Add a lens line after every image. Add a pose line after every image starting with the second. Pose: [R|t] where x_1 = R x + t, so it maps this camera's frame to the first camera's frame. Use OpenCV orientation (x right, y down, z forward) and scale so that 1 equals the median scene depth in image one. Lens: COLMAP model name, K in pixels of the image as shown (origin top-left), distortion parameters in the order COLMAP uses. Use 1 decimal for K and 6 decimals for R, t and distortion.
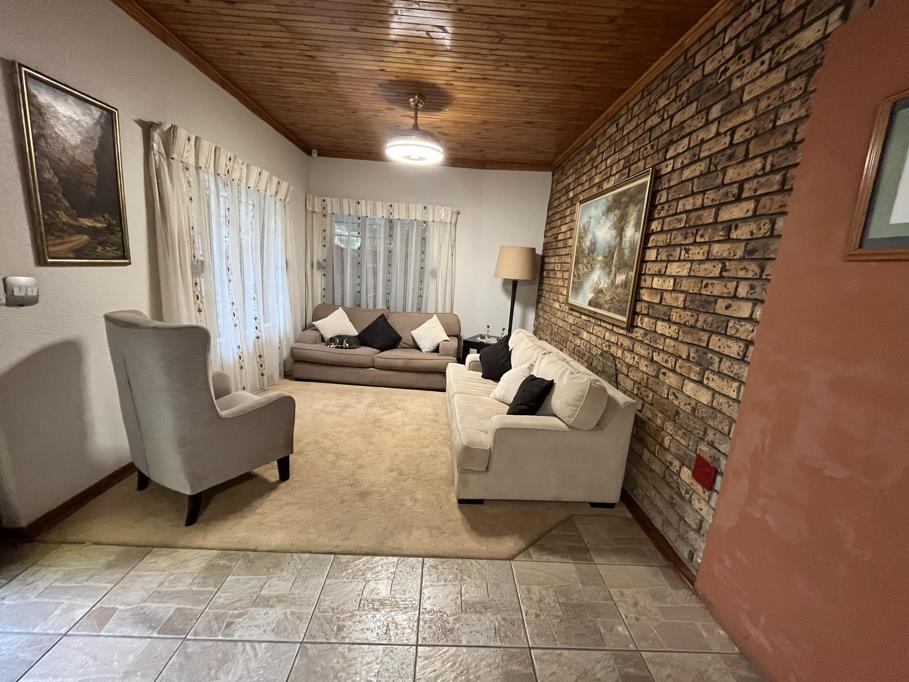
lens RADIAL K [[369.5, 0, 454.5], [0, 369.5, 341.0], [0, 0, 1]] dist [-0.001337, -0.000255]
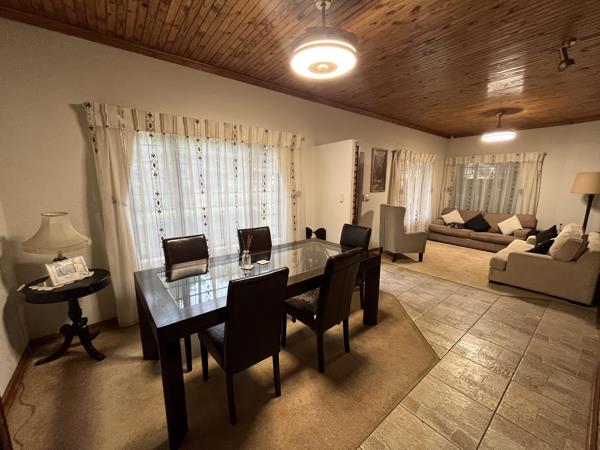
lens RADIAL K [[243.9, 0, 300.0], [0, 243.9, 225.0], [0, 0, 1]] dist [-0.001337, -0.000255]
pose [[0.603127, 0.074365, -0.794171, 0.276172], [-0.125301, 0.992116, -0.002259, 0.117676], [0.787742, 0.100873, 0.607690, -0.554624]]
